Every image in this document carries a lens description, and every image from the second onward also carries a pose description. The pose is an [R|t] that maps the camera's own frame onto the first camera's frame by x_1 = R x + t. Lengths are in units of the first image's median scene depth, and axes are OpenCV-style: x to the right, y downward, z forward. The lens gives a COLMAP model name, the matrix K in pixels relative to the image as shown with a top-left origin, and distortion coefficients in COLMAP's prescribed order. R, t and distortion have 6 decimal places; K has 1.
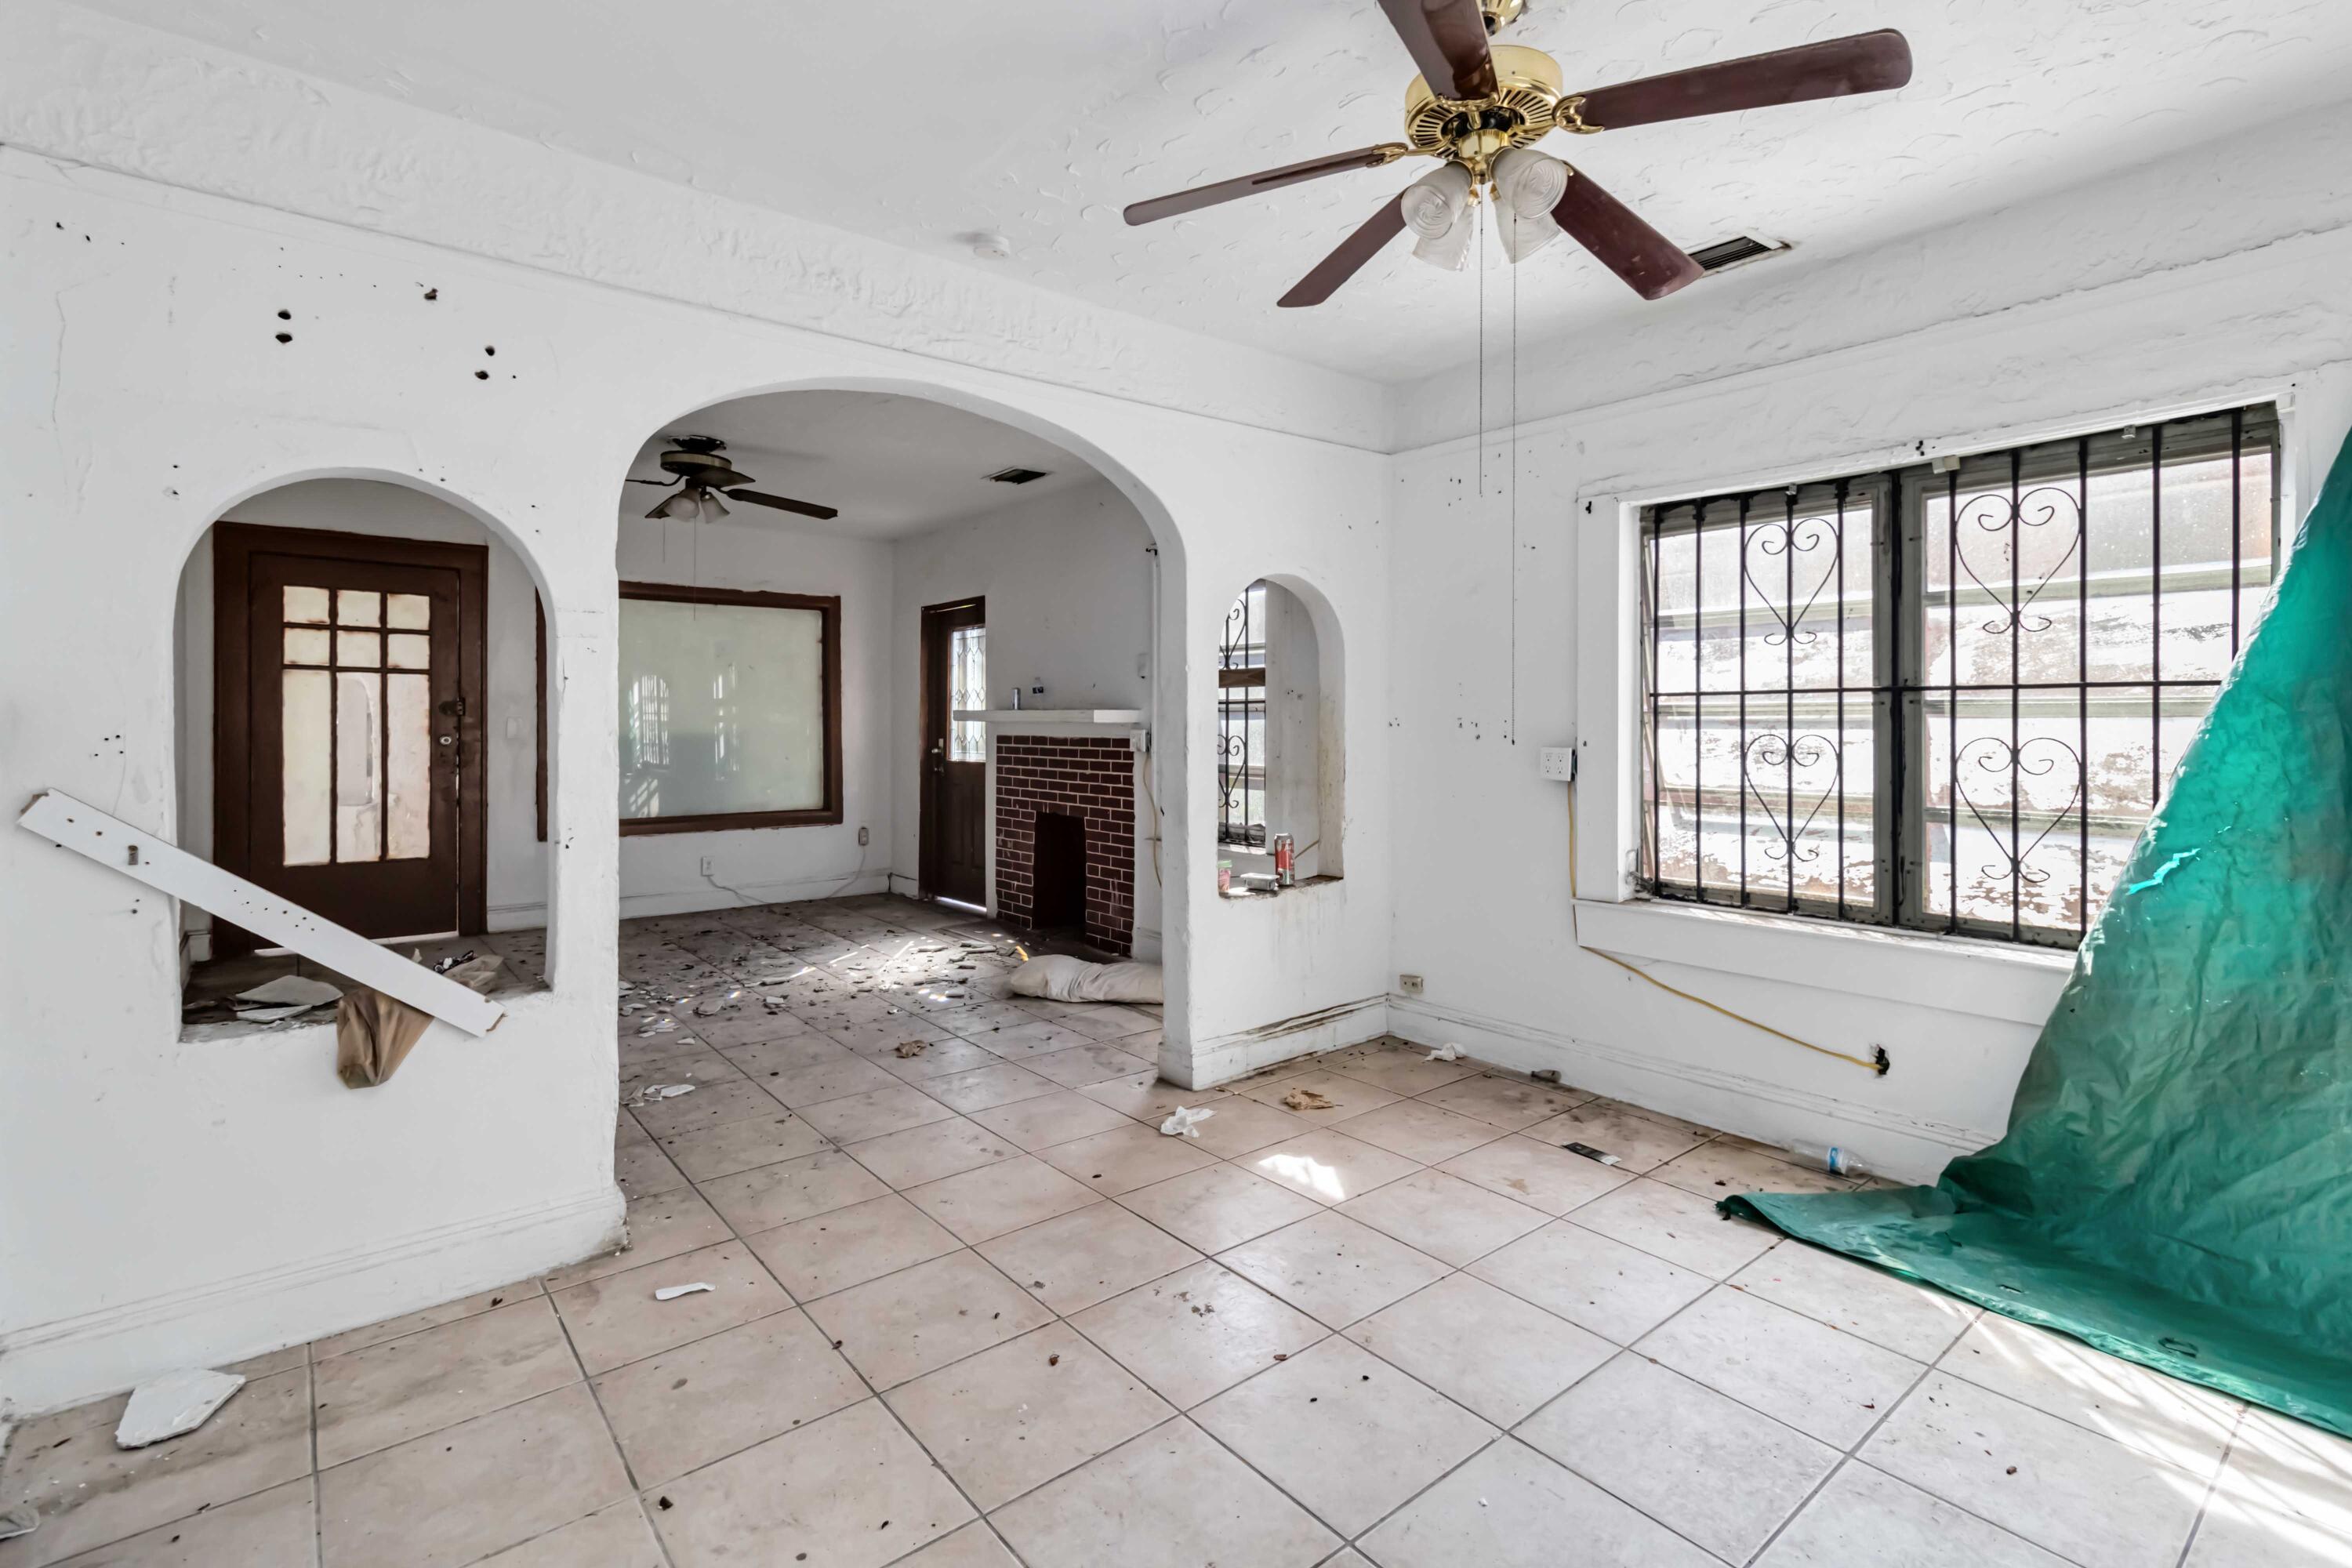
lens RADIAL K [[1100.2, 0, 1199.3], [0, 1100.2, 716.3], [0, 0, 1]] dist [0.000345, -0.000167]
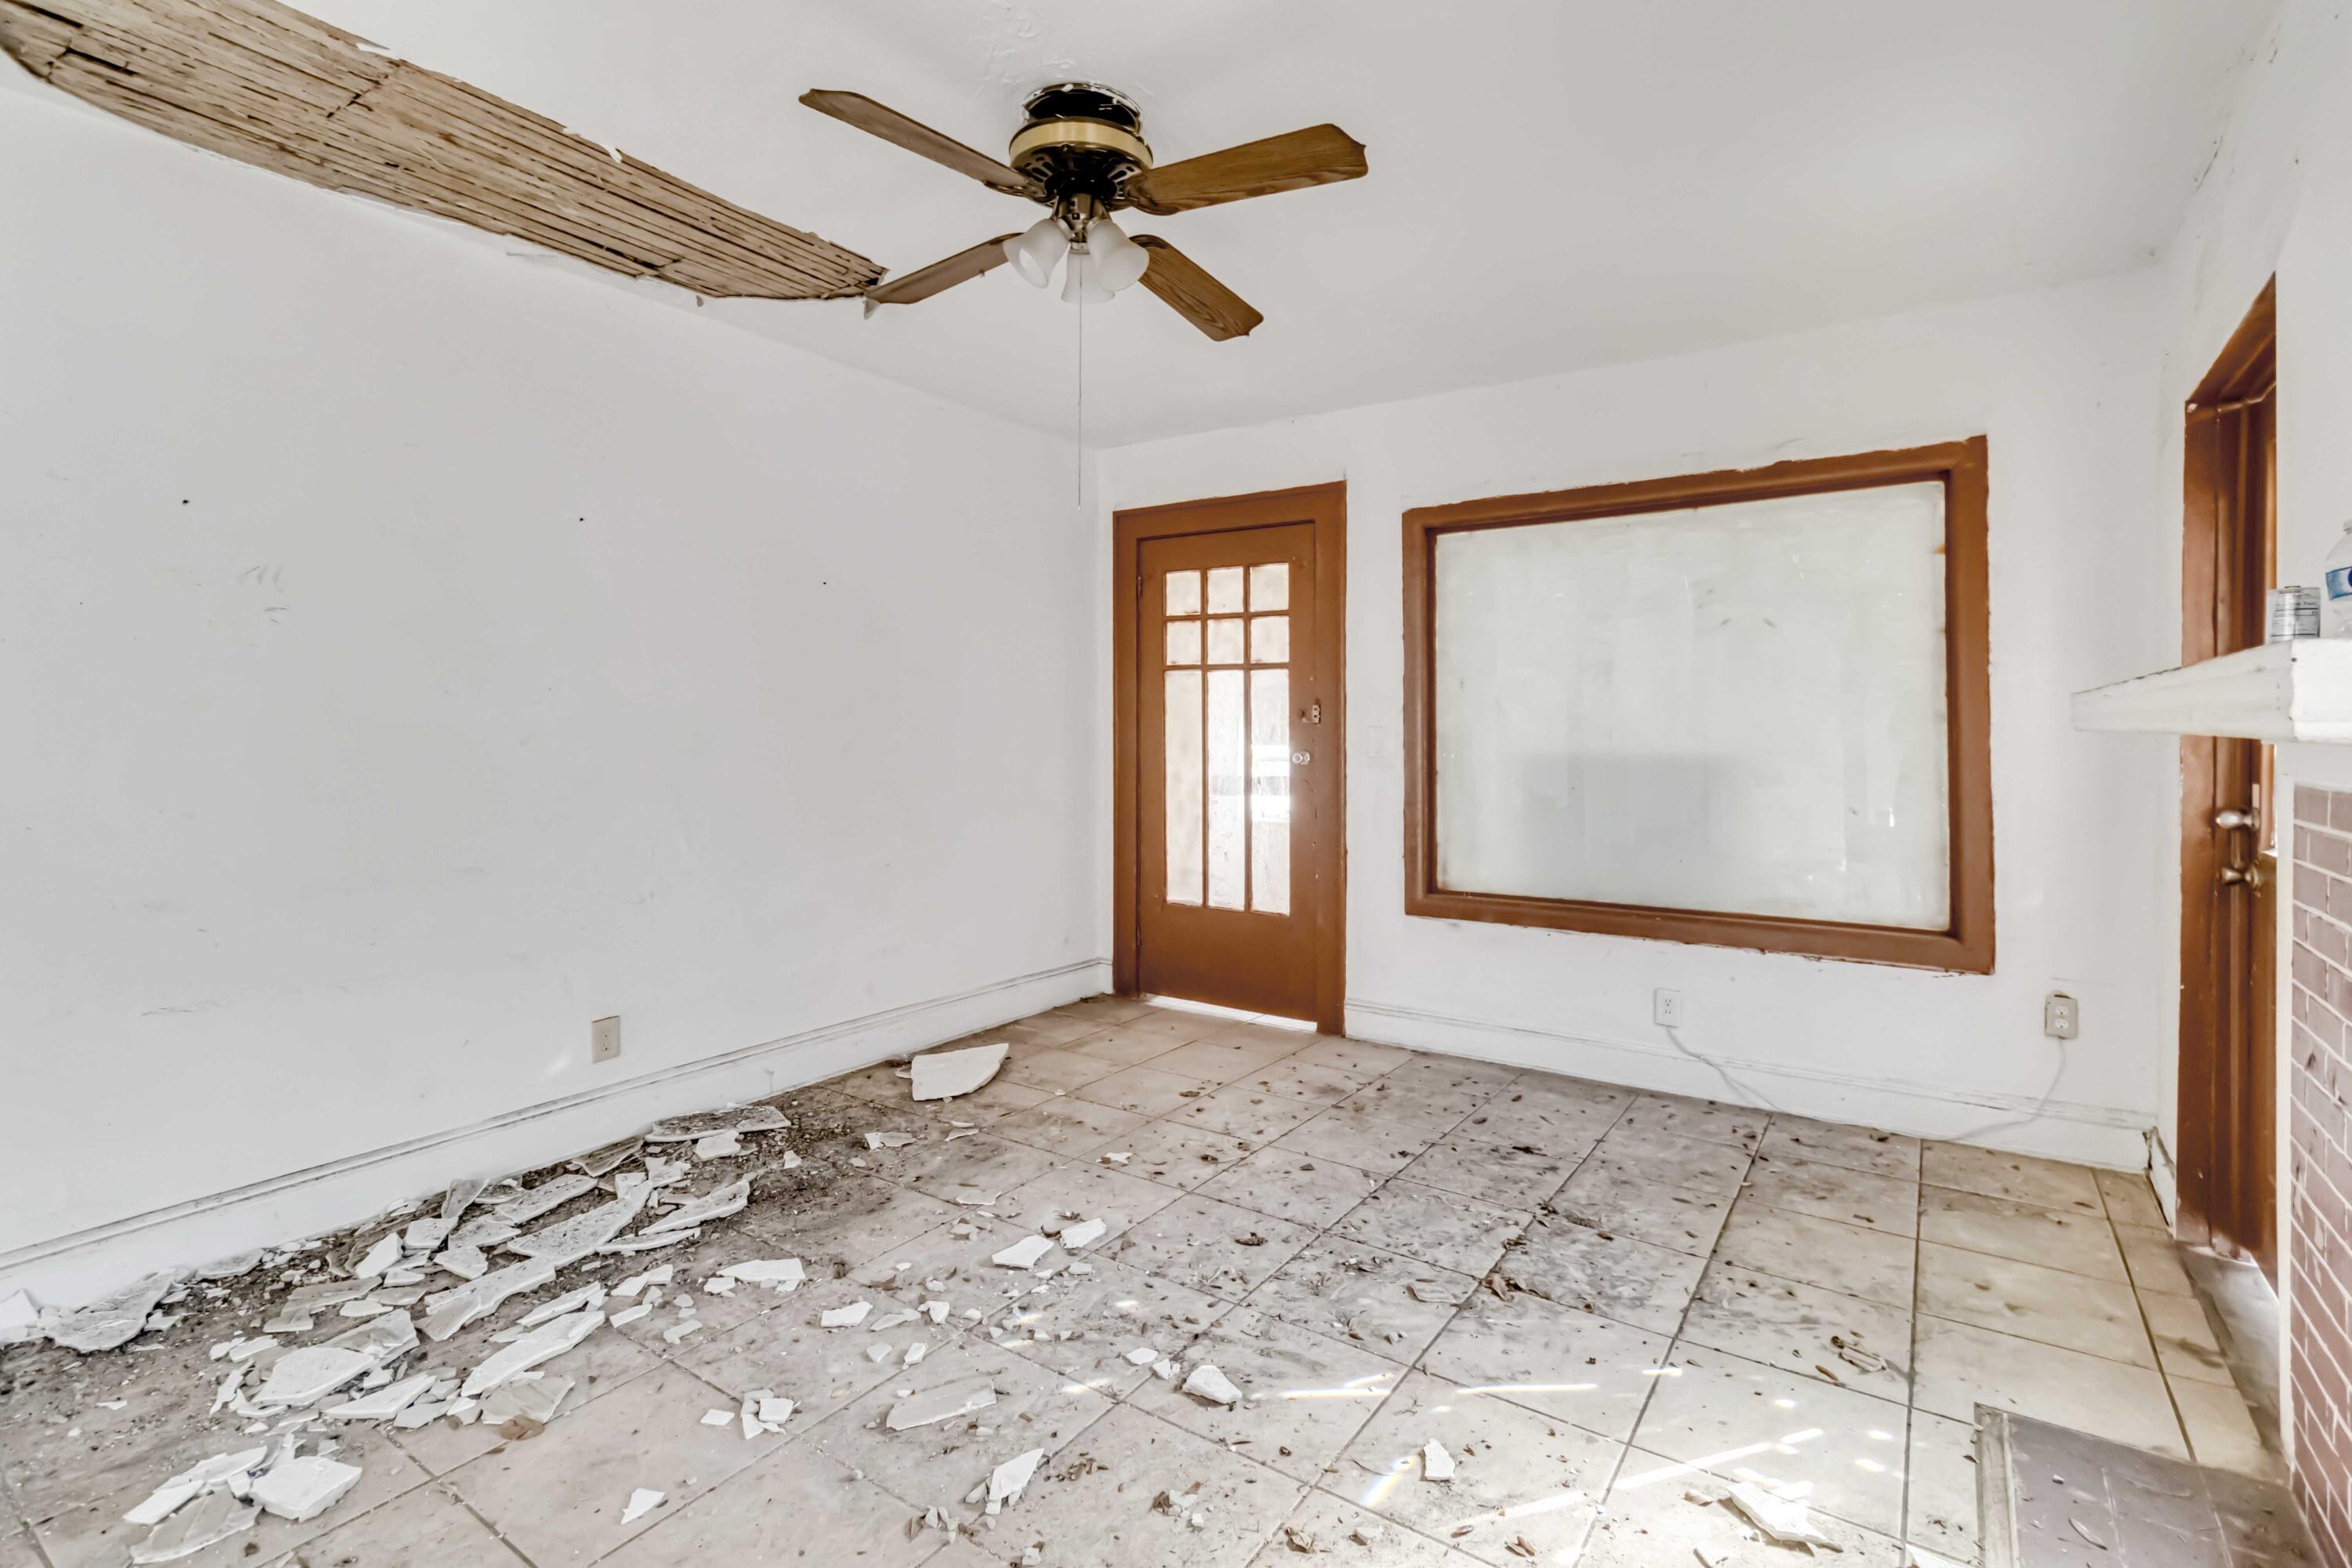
lens RADIAL K [[1090.6, 0, 1201.6], [0, 1090.6, 729.4], [0, 0, 1]] dist [-0.000006, -0.001340]
pose [[0.280667, -0.003922, -0.959797, -0.018186], [0.002387, 0.999991, -0.003388, 0.009129], [0.959802, -0.001340, 0.280674, 1.315070]]
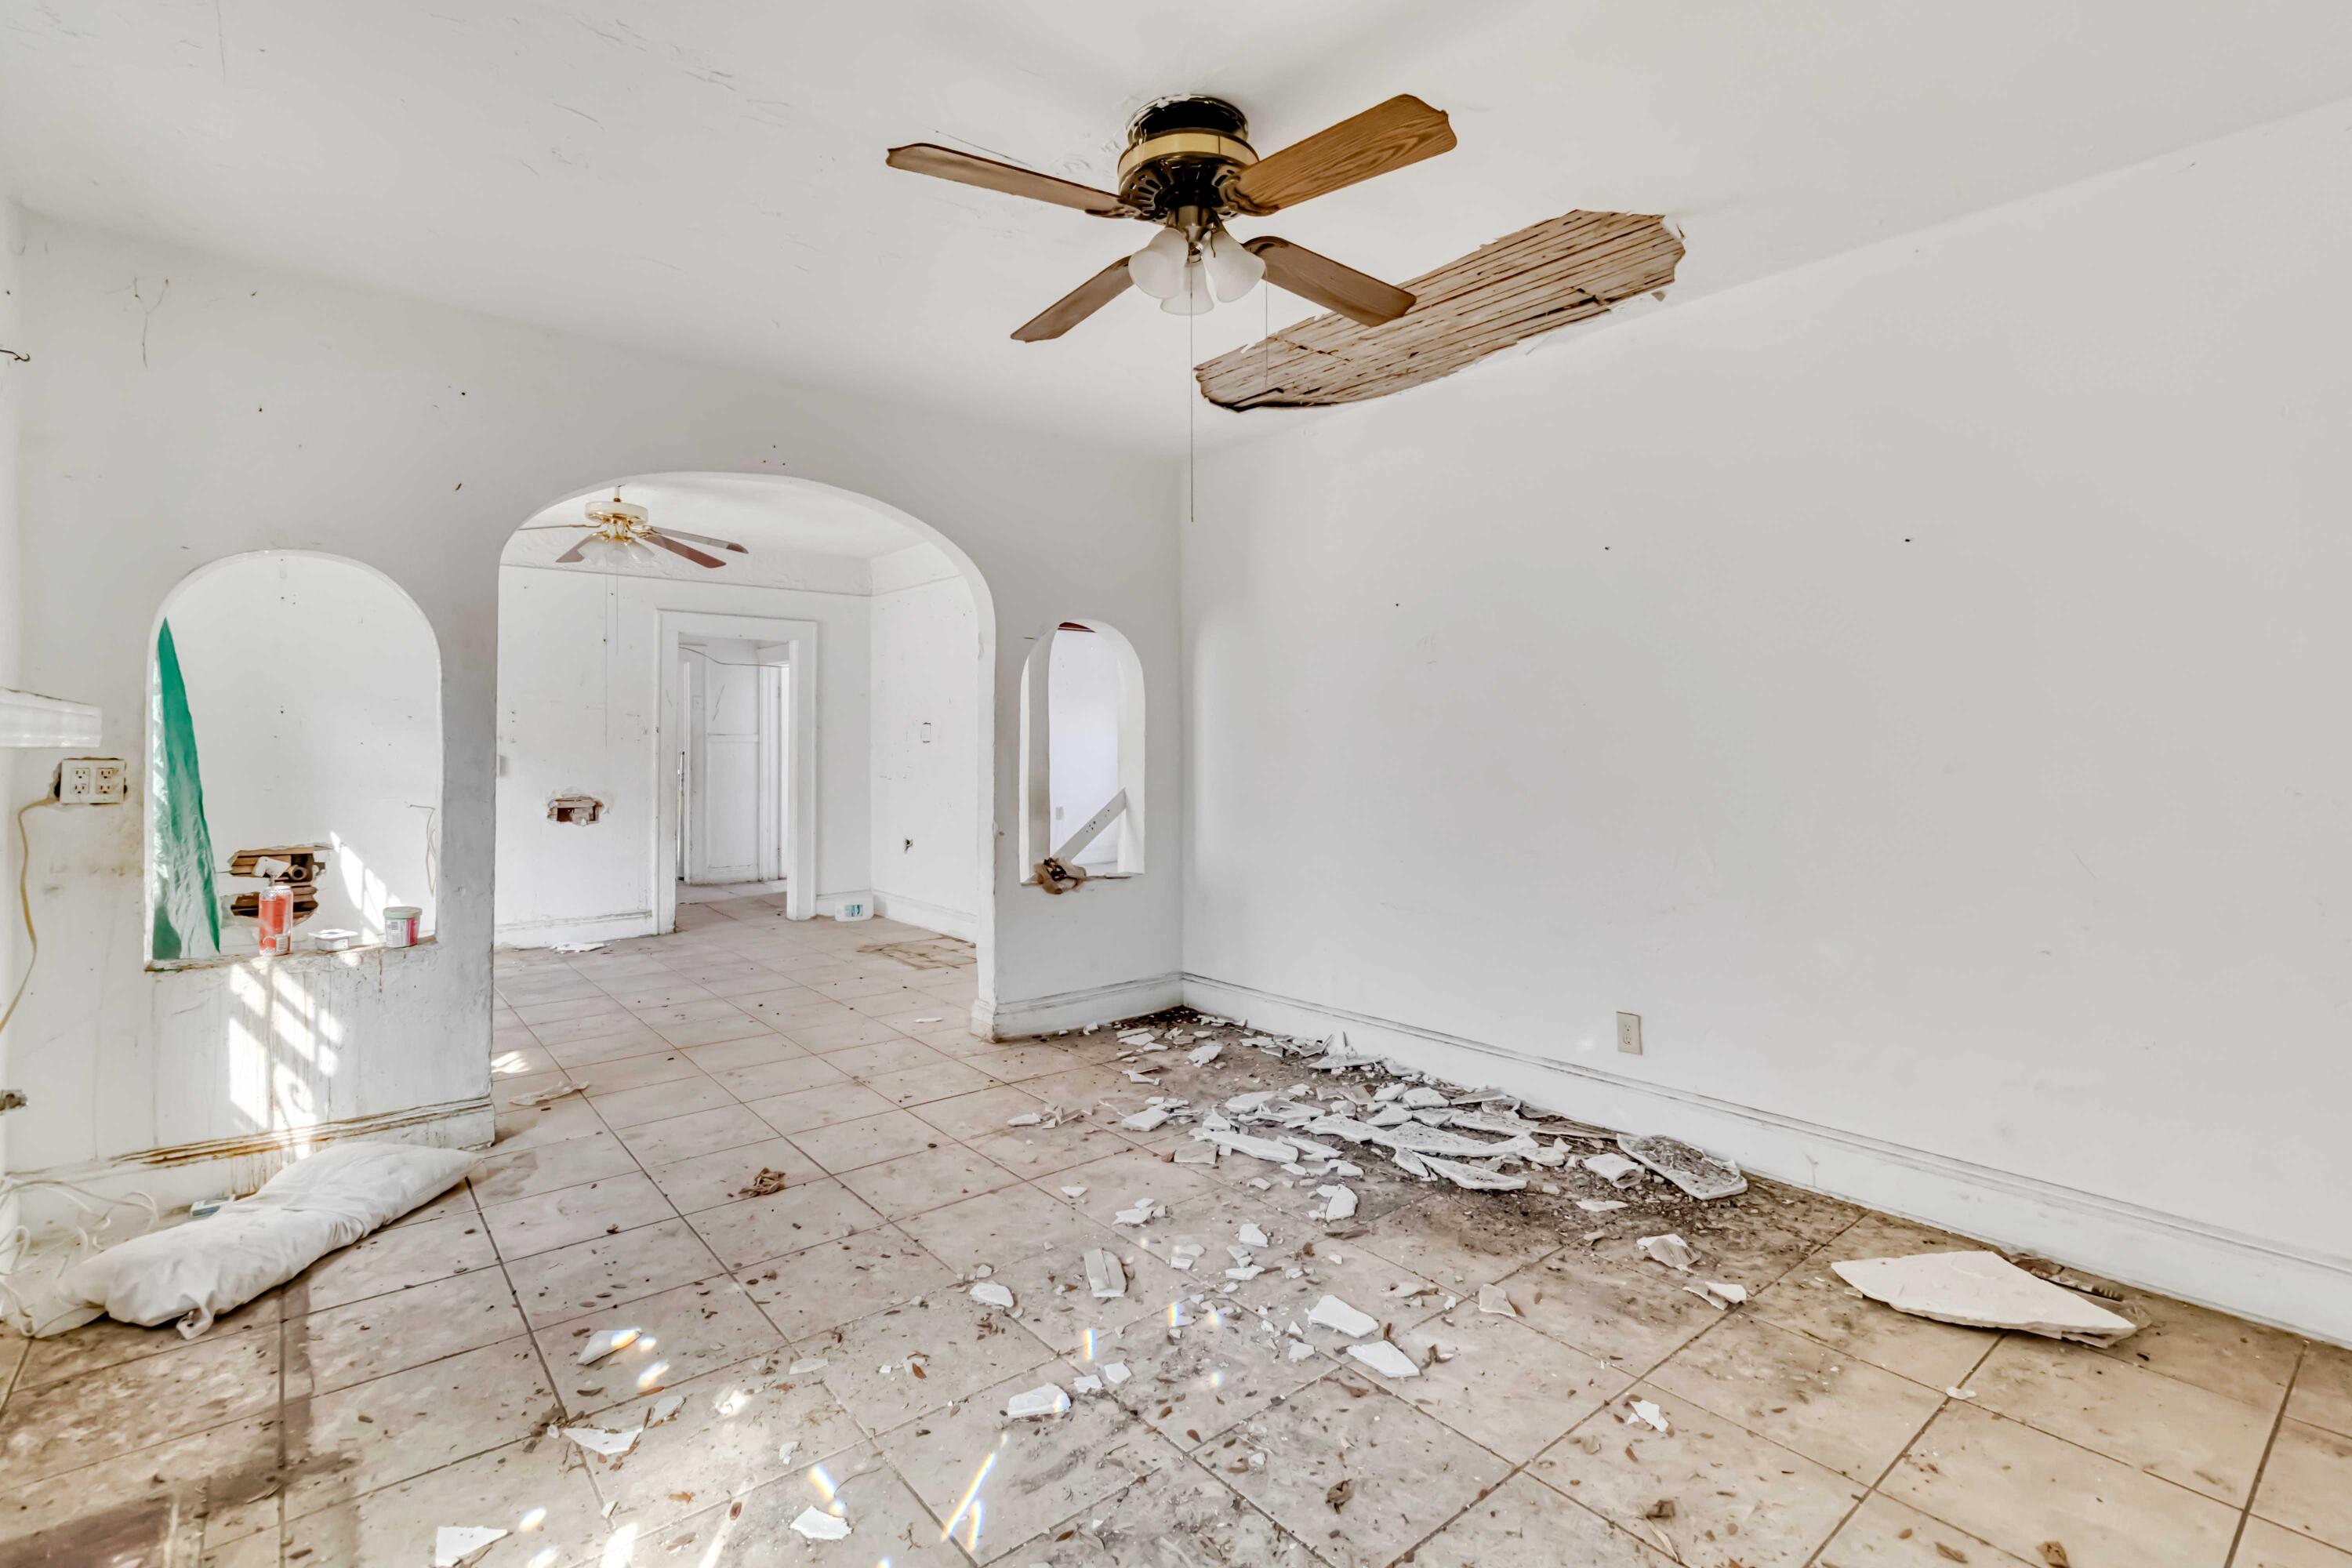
lens RADIAL K [[1090.6, 0, 1201.6], [0, 1090.6, 729.4], [0, 0, 1]] dist [-0.000006, -0.001340]
pose [[-0.999981, -0.000213, -0.006121, -0.656723], [-0.000145, 0.999937, -0.011198, 0.006144], [0.006123, -0.011197, -0.999919, 2.064275]]
